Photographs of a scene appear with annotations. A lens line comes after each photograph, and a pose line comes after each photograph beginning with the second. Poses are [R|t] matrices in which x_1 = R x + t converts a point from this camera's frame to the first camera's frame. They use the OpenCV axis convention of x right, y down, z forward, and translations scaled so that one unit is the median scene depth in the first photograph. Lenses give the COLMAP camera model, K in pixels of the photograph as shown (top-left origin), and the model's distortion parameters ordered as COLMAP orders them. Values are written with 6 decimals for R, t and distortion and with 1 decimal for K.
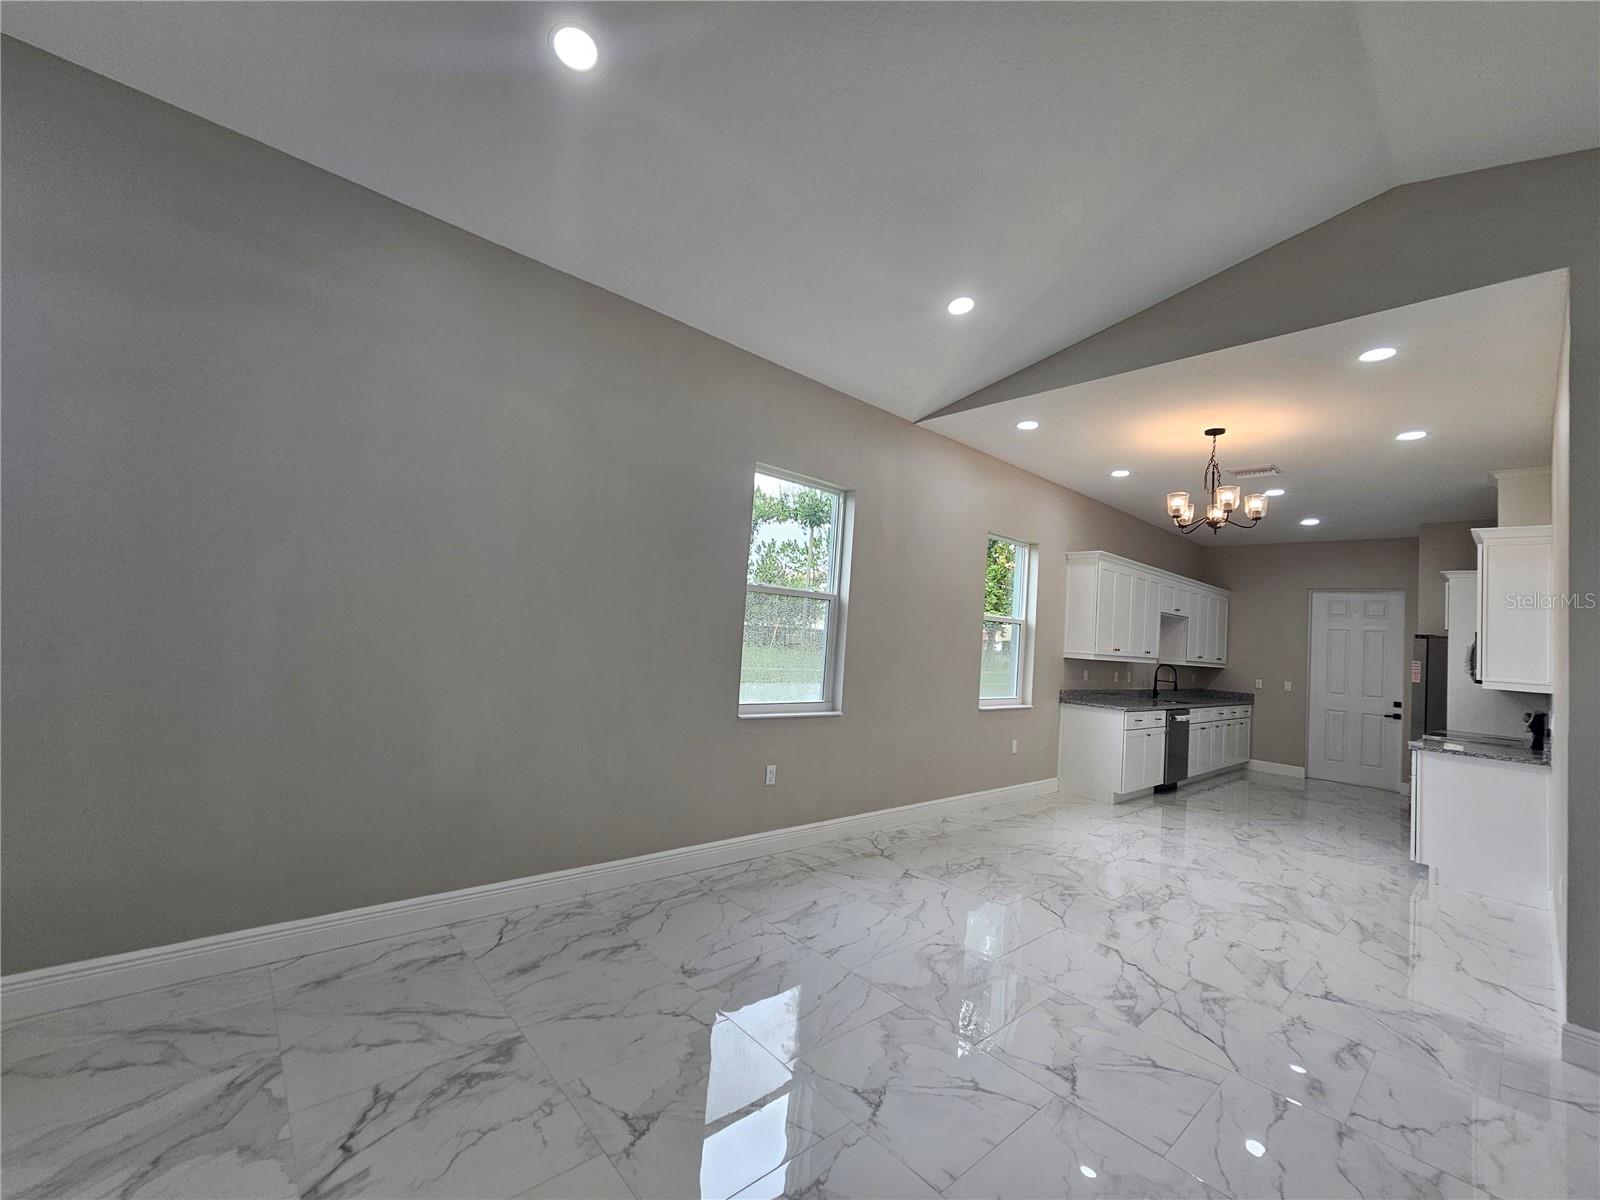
lens RADIAL K [[656.0, 0, 804.9], [0, 656.0, 595.7], [0, 0, 1]] dist [-0.004061, 0.001577]
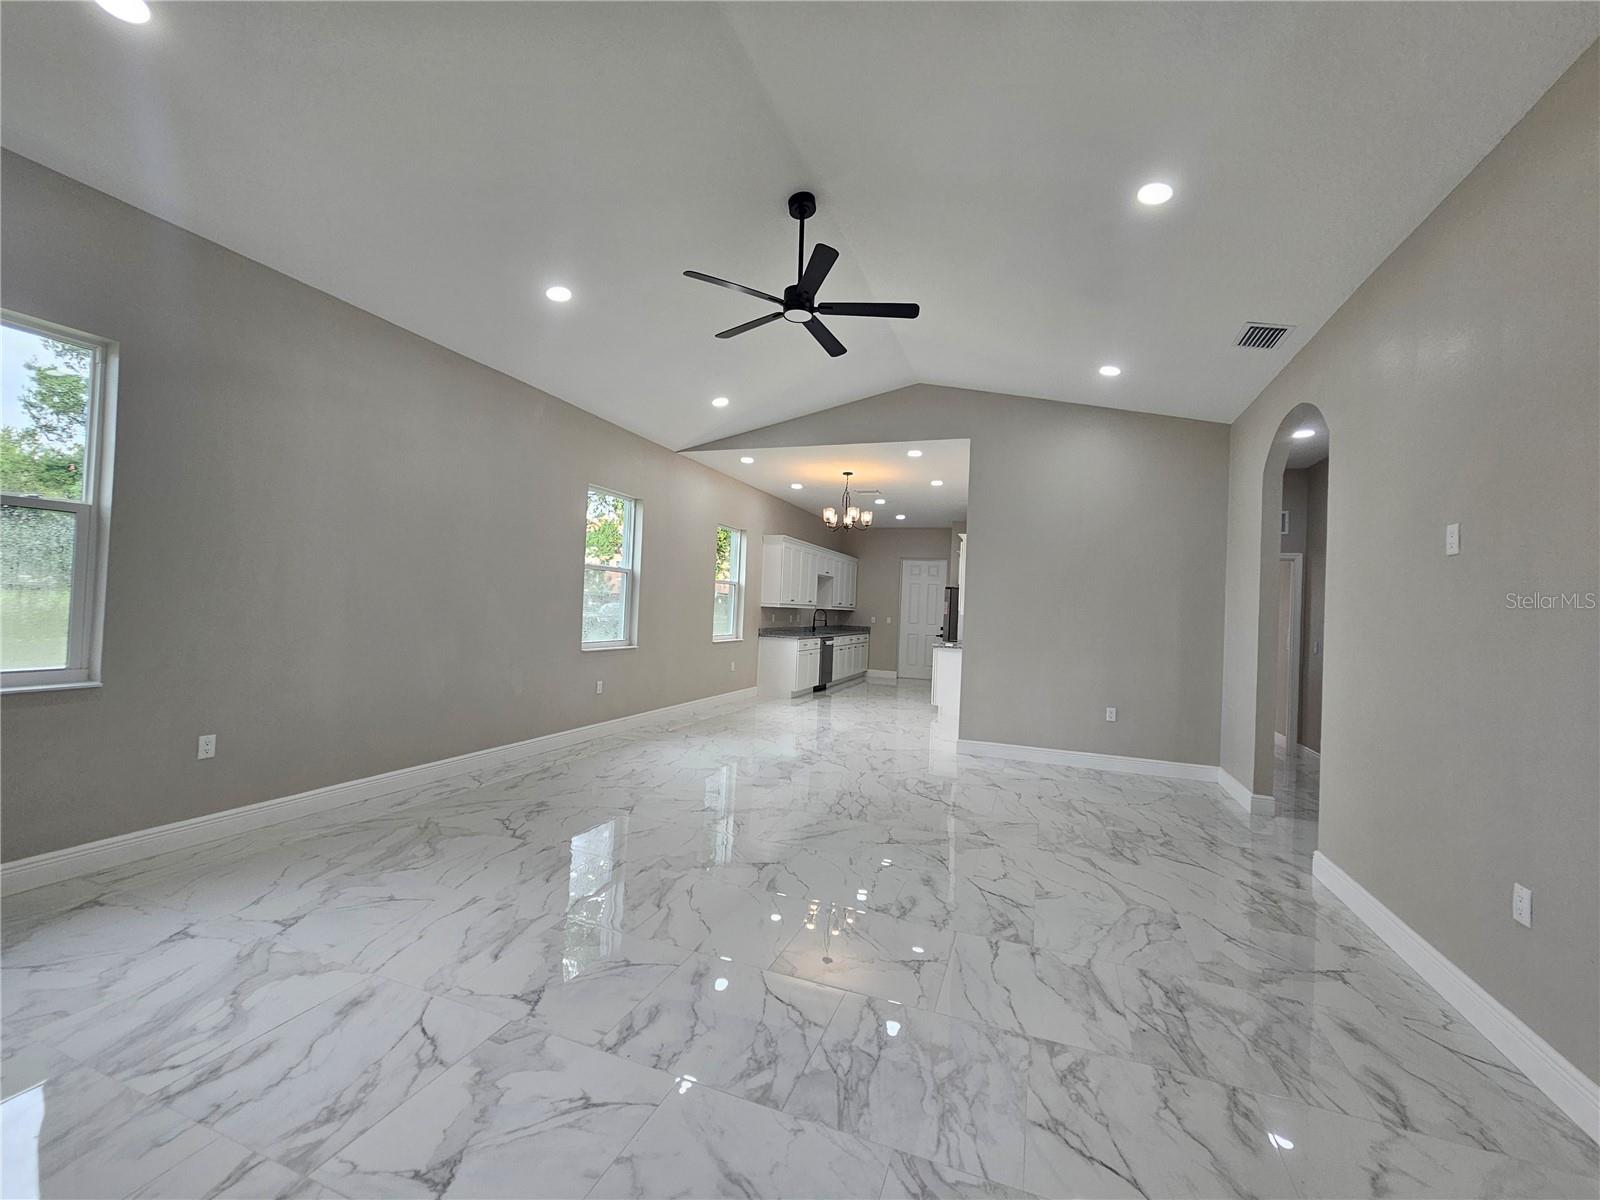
lens RADIAL K [[656.0, 0, 802.6], [0, 656.0, 594.1], [0, 0, 1]] dist [-0.004061, 0.001577]
pose [[0.886204, -0.023621, 0.462692, -0.216264], [-0.007366, 0.997855, 0.065052, -0.032196], [-0.463236, -0.061058, 0.884129, -0.370612]]
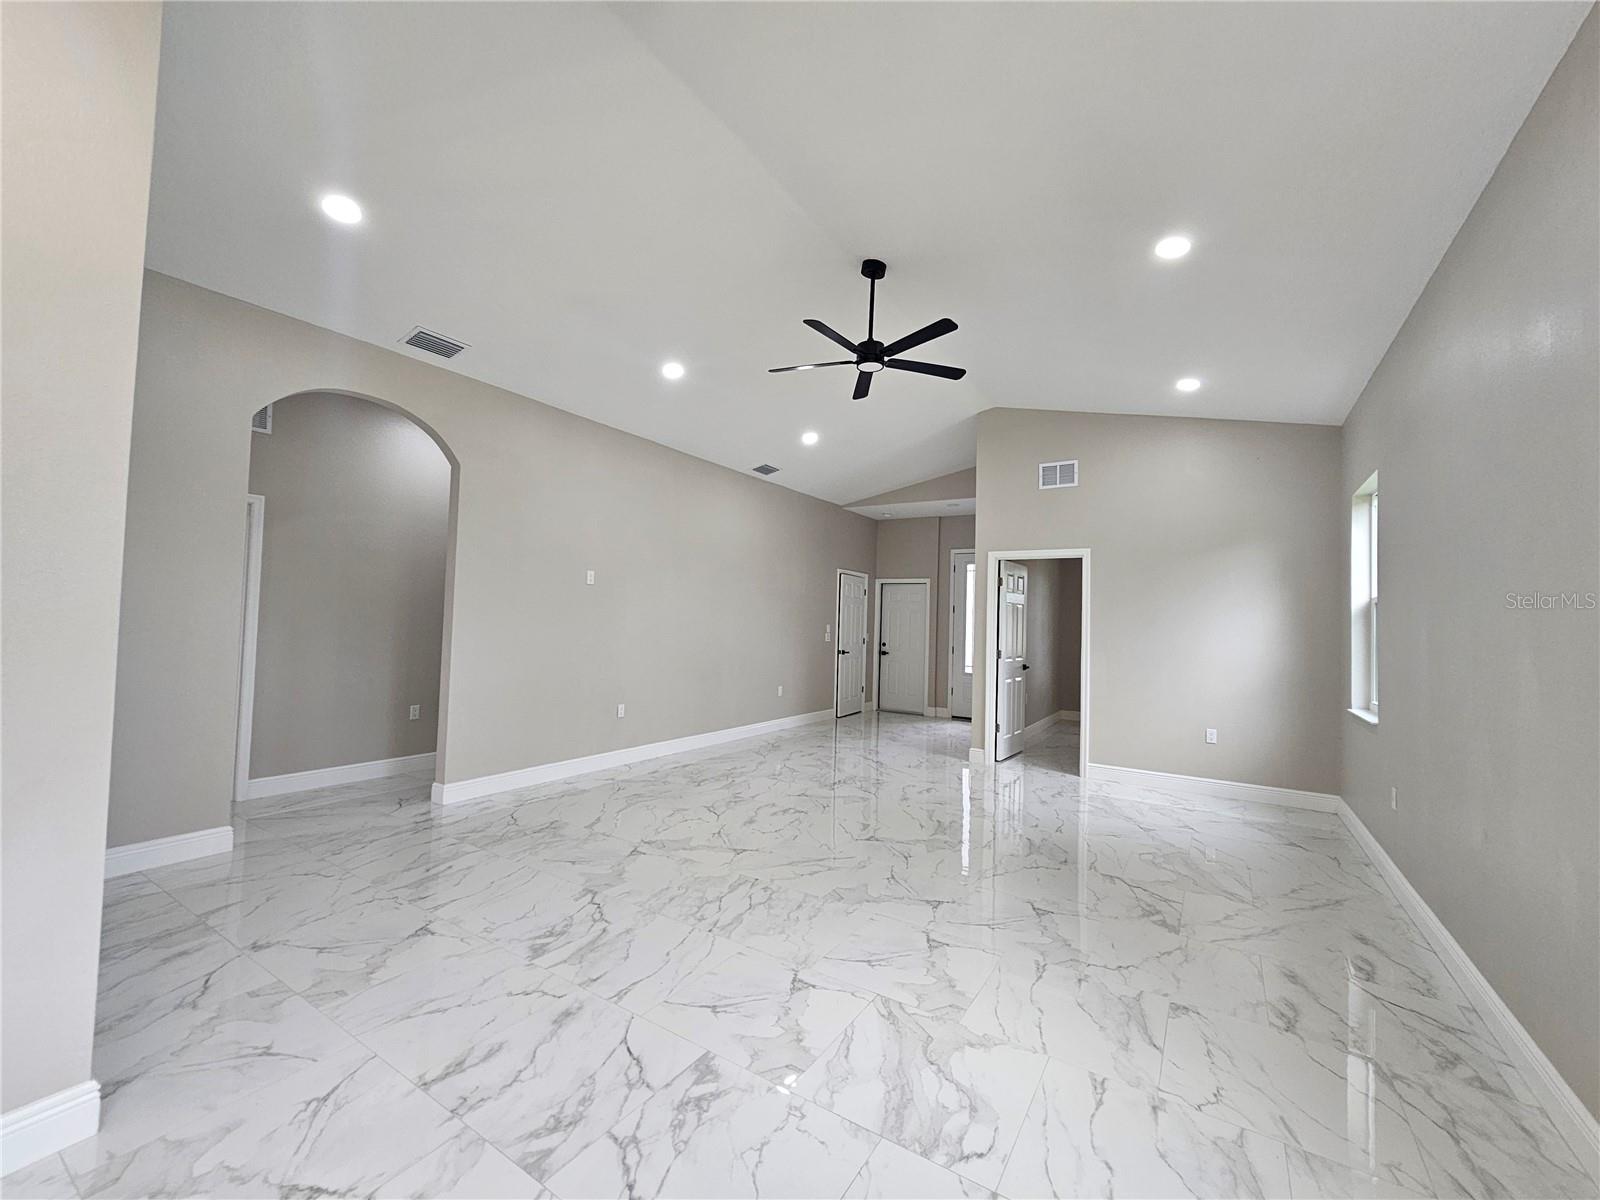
lens RADIAL K [[656.0, 0, 789.8], [0, 656.0, 595.7], [0, 0, 1]] dist [-0.004061, 0.001577]
pose [[-0.962669, -0.109706, -0.247453, 0.391545], [-0.083319, 0.989897, -0.114723, 0.087934], [0.257539, -0.089823, -0.962084, 1.031033]]
